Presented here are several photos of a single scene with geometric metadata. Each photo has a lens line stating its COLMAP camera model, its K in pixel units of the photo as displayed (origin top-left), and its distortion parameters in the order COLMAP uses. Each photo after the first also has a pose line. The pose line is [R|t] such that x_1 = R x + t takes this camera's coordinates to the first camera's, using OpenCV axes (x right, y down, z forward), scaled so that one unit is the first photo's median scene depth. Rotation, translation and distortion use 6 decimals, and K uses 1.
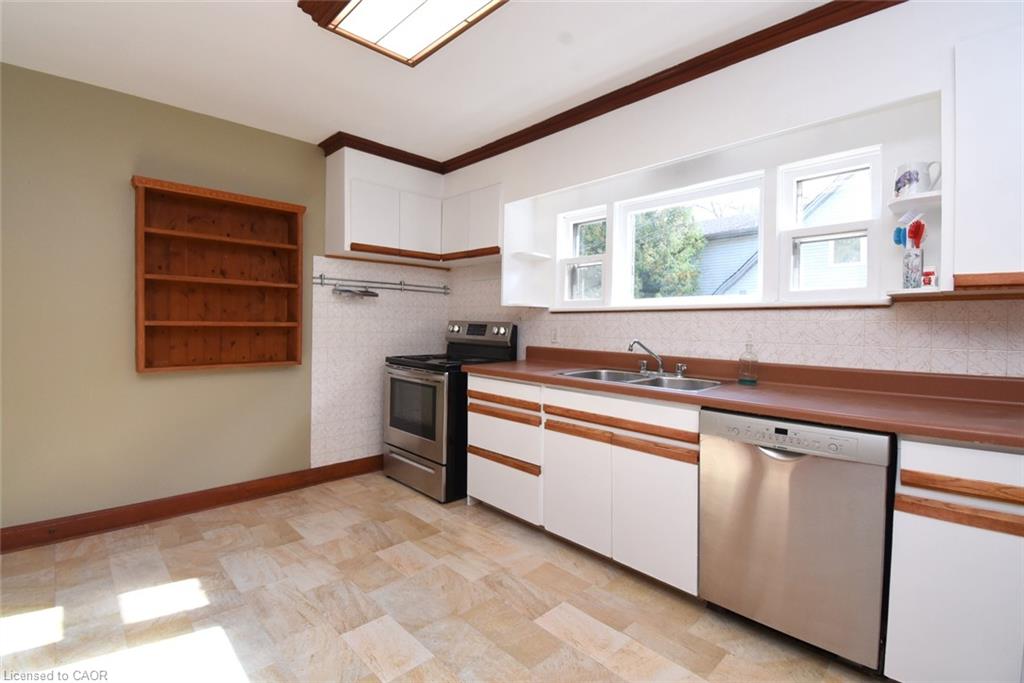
lens RADIAL K [[464.5, 0, 494.8], [0, 464.5, 329.6], [0, 0, 1]] dist [0.005532, 0.000147]
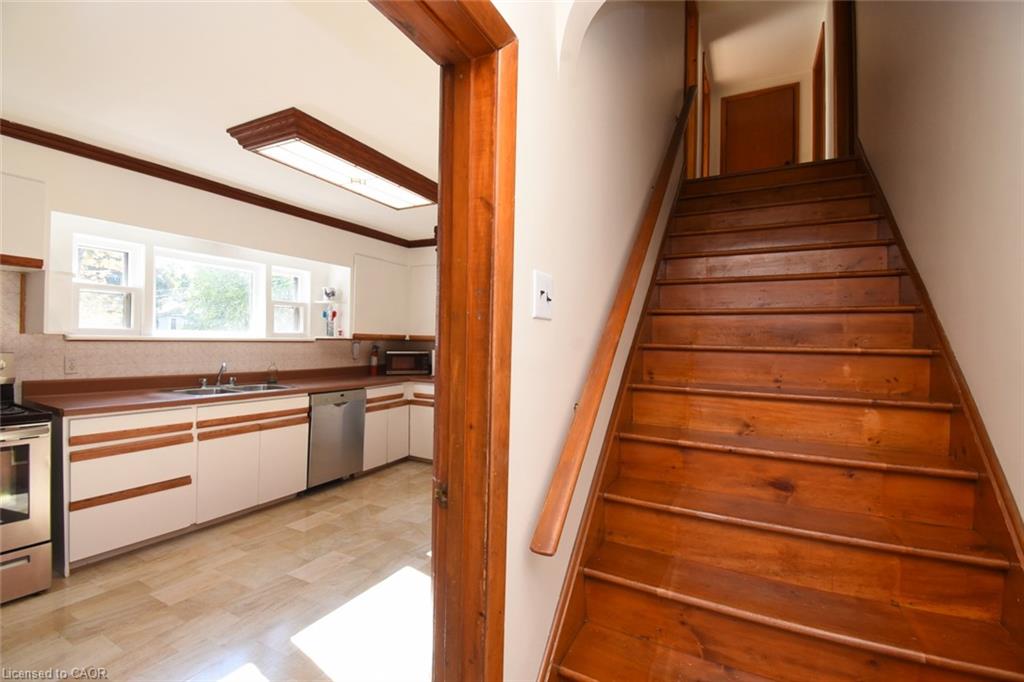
lens RADIAL K [[464.5, 0, 511.2], [0, 464.5, 338.1], [0, 0, 1]] dist [0.005532, 0.000147]
pose [[-0.326535, -0.009946, 0.945133, -1.487202], [-0.010129, 0.999924, 0.007023, -0.082794], [-0.945131, -0.007280, -0.326611, 0.712790]]
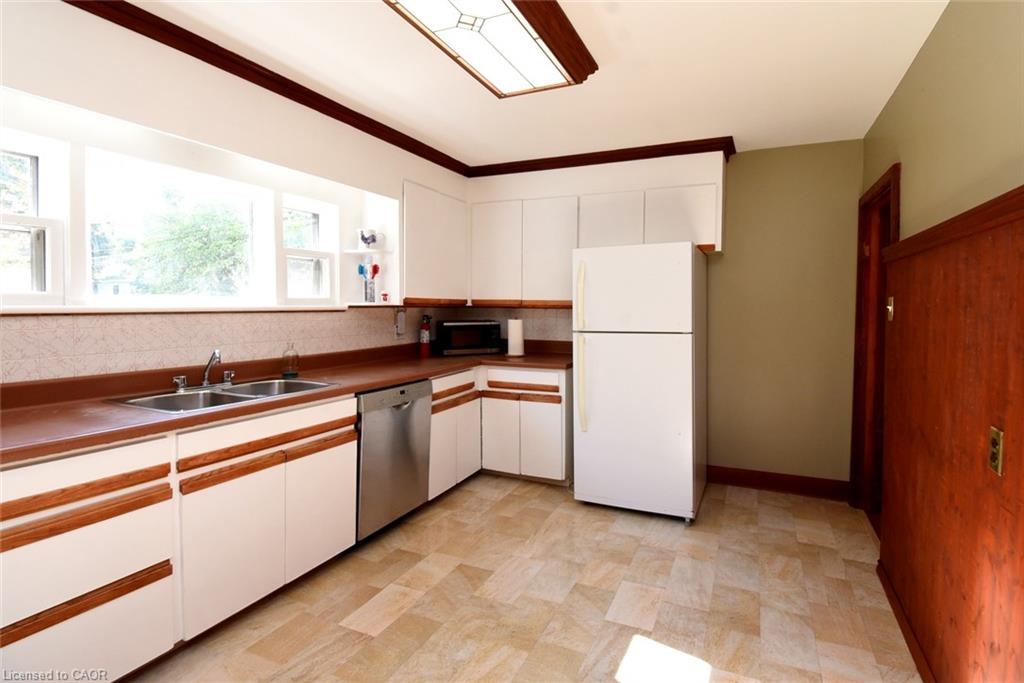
lens RADIAL K [[497.6, 0, 551.5], [0, 497.6, 313.8], [0, 0, 1]] dist [0.001227, -0.006536]
pose [[-0.412554, -0.026609, 0.910545, -0.859345], [0.002759, 0.999532, 0.030459, -0.077615], [-0.910929, 0.015078, -0.412287, 0.916225]]
